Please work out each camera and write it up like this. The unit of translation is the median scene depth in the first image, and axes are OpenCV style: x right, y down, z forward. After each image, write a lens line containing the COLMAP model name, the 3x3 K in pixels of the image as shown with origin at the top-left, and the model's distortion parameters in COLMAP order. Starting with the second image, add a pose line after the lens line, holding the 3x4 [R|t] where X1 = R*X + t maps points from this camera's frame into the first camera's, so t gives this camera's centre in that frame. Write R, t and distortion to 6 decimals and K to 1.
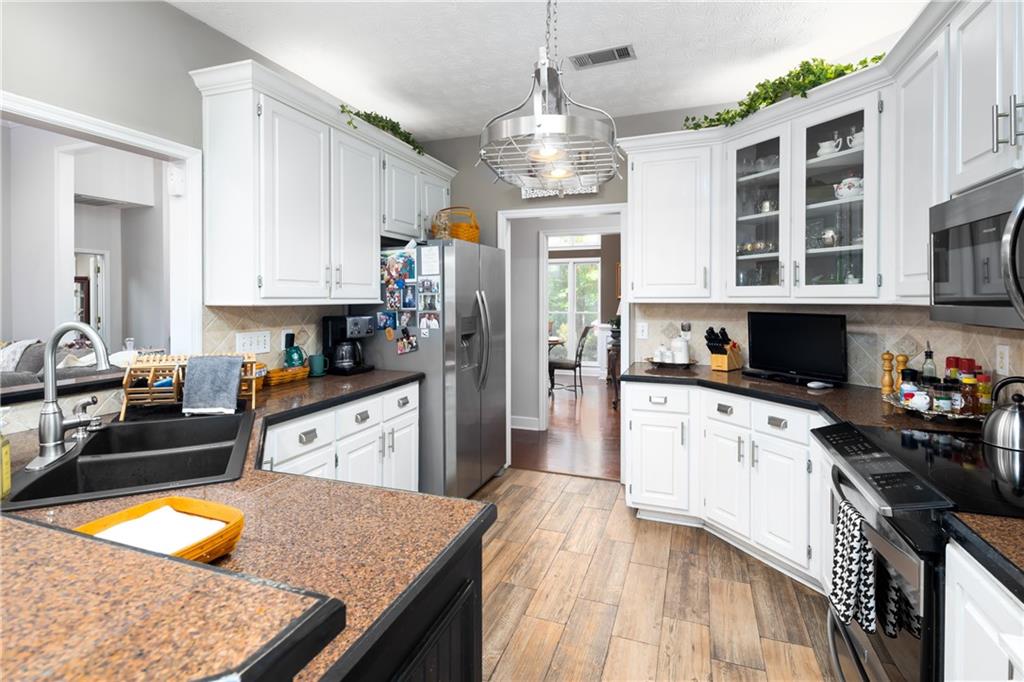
lens RADIAL K [[489.0, 0, 516.4], [0, 489.0, 299.9], [0, 0, 1]] dist [0.001130, -0.000127]
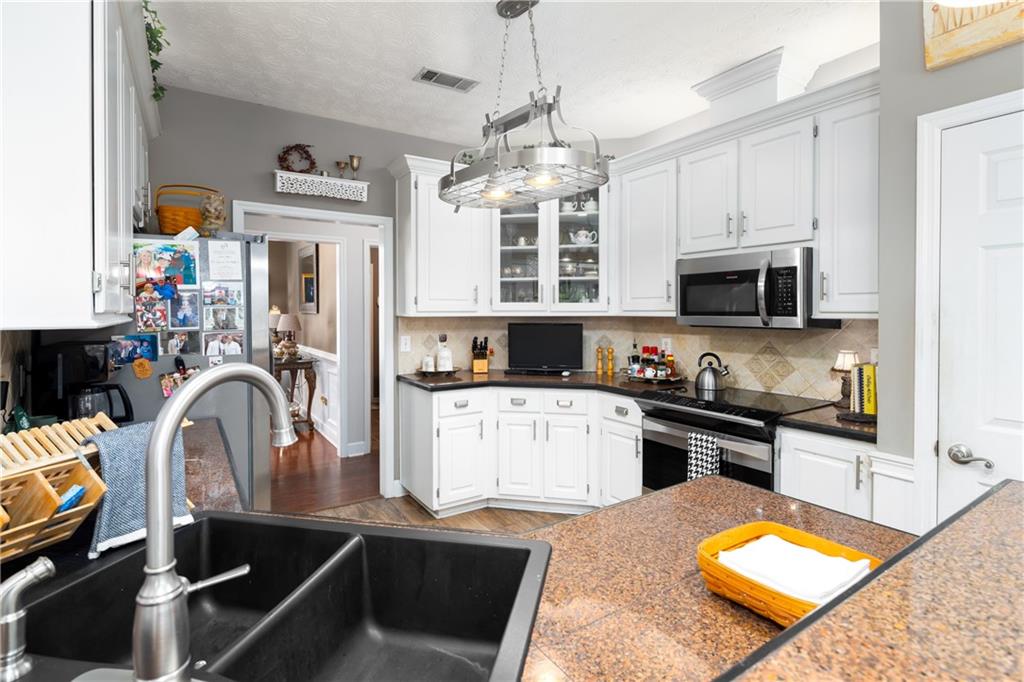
lens RADIAL K [[489.0, 0, 502.9], [0, 489.0, 314.2], [0, 0, 1]] dist [0.001130, -0.000127]
pose [[0.603376, -0.005056, 0.797440, -0.501288], [0.004344, 0.999986, 0.003054, -0.002014], [-0.797445, 0.001621, 0.603390, 0.239310]]
